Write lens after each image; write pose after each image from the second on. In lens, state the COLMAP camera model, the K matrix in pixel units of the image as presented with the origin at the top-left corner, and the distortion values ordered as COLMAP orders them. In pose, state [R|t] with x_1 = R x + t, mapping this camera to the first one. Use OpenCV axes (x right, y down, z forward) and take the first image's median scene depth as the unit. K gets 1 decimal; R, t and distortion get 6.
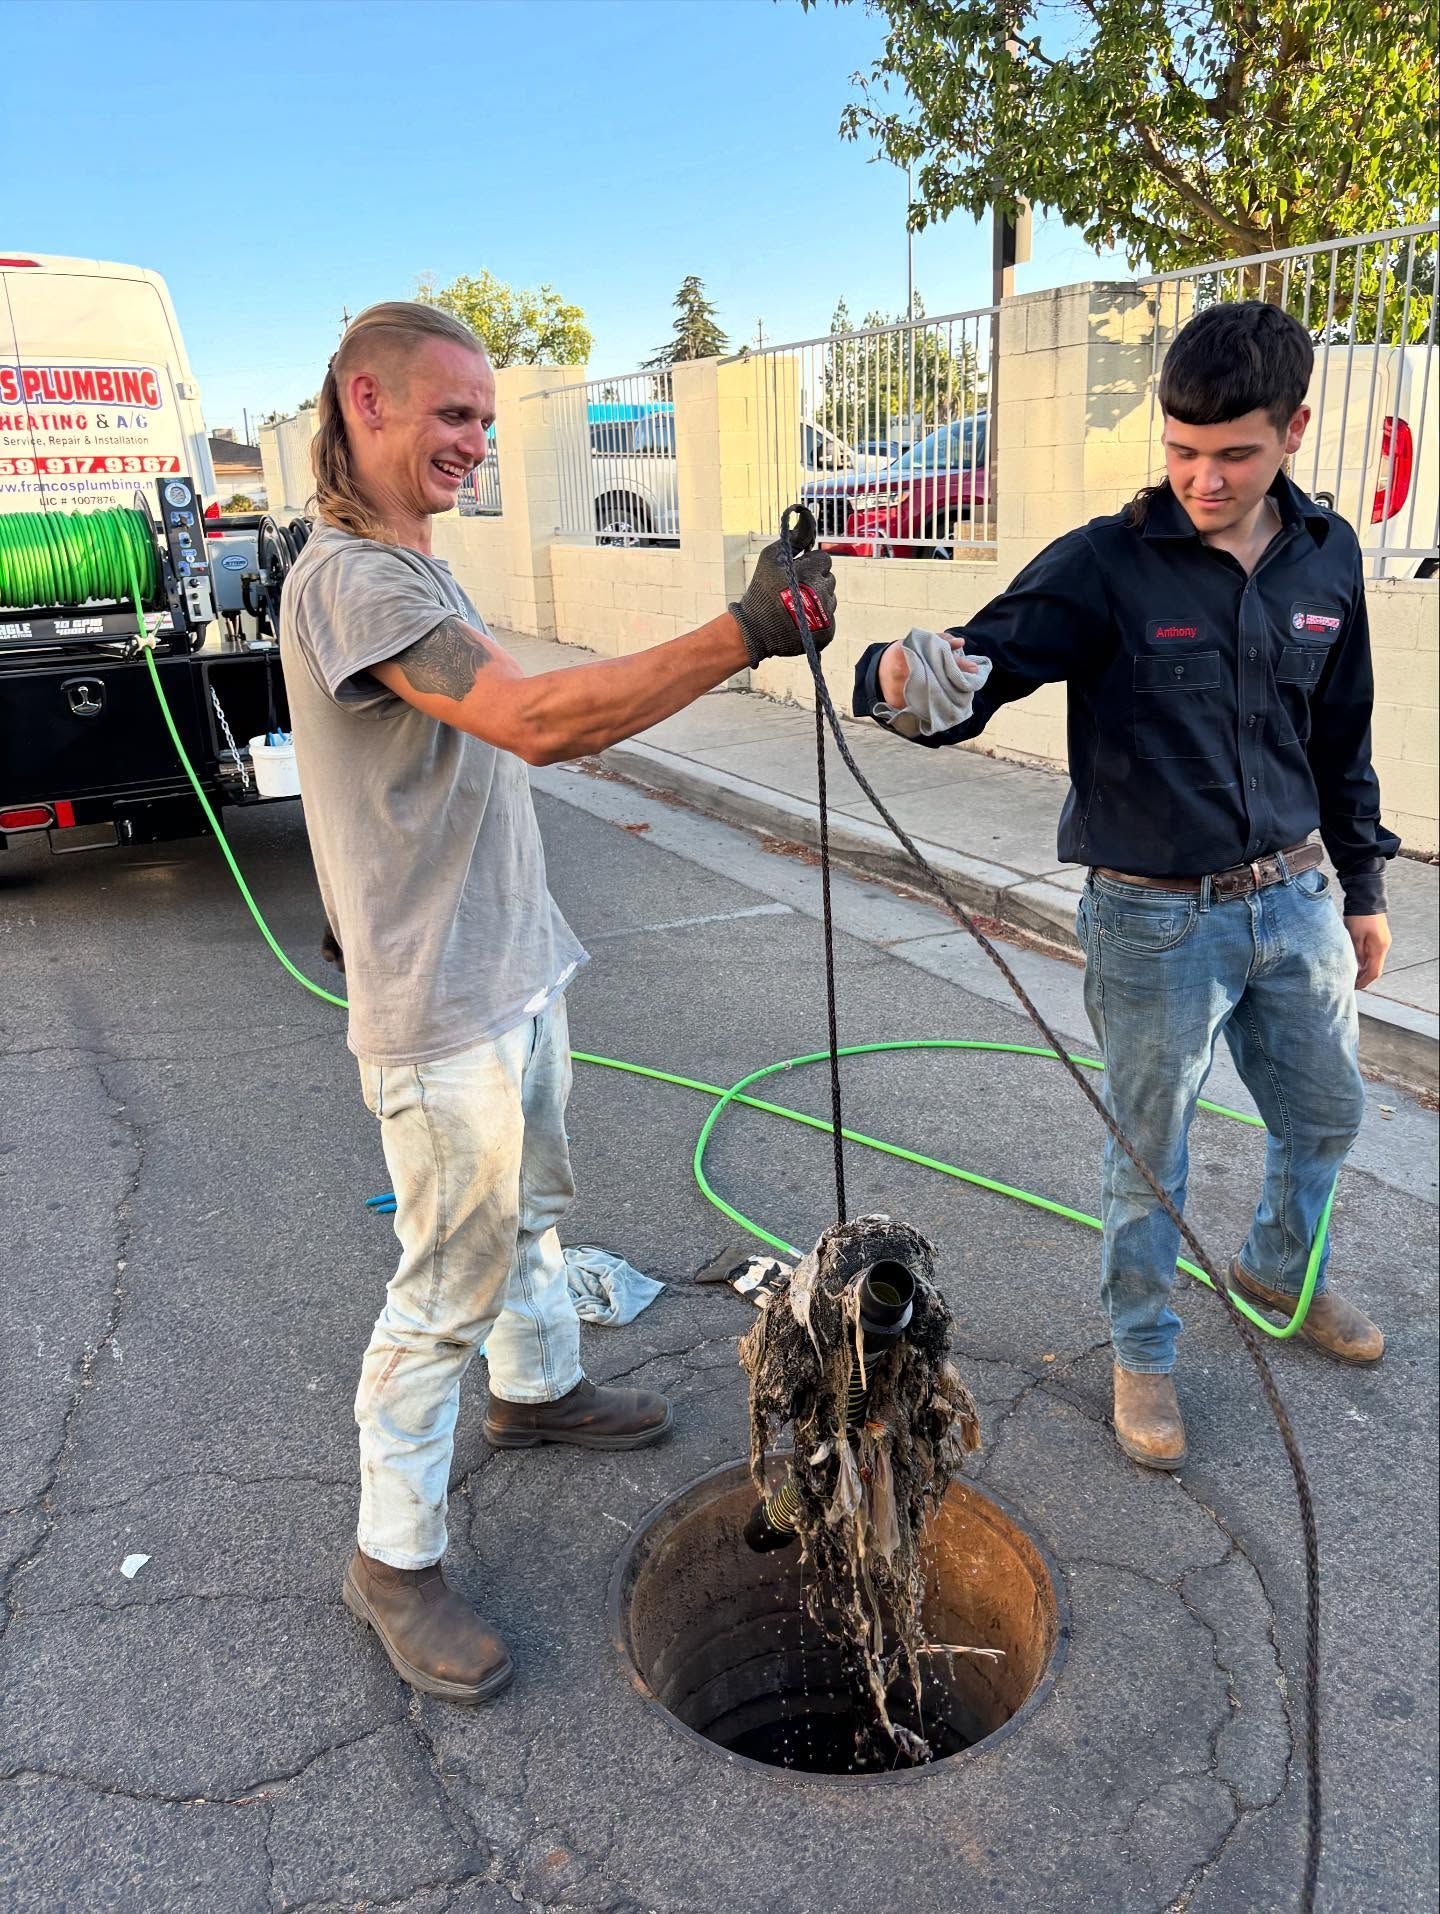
lens RADIAL K [[1418.5, 0, 741.6], [0, 1418.5, 959.5], [0, 0, 1]] dist [0.001502, 0.001213]
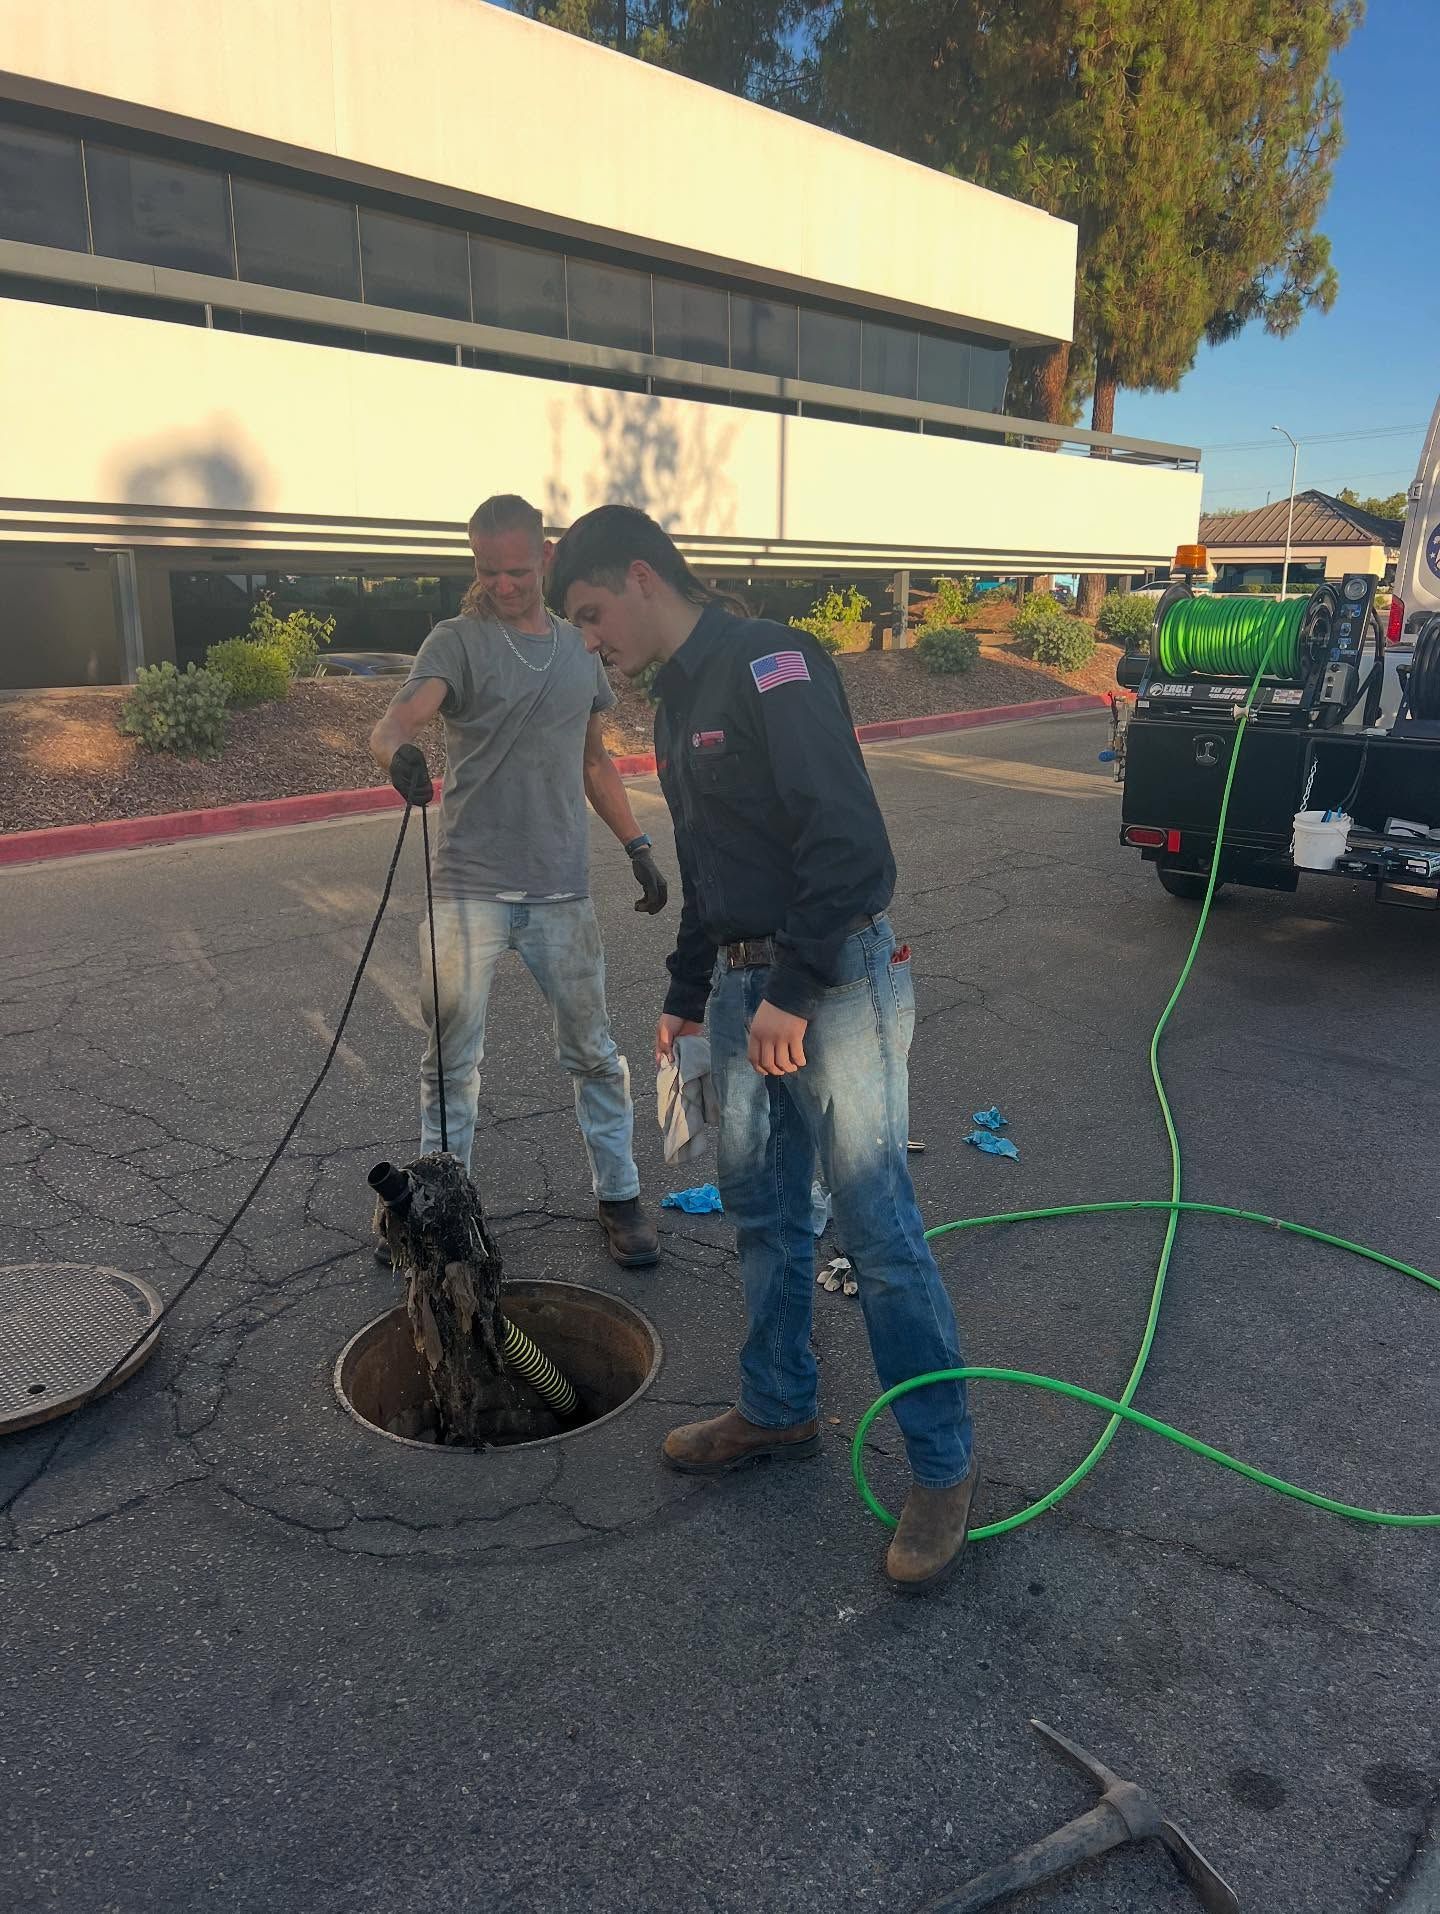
lens RADIAL K [[1418.5, 0, 741.6], [0, 1418.5, 959.5], [0, 0, 1]] dist [0.001502, 0.001213]
pose [[0.327037, 0.274489, -0.904269, 0.530196], [-0.320141, 0.932486, 0.167272, -0.096051], [0.889132, 0.234790, 0.392833, 0.228434]]
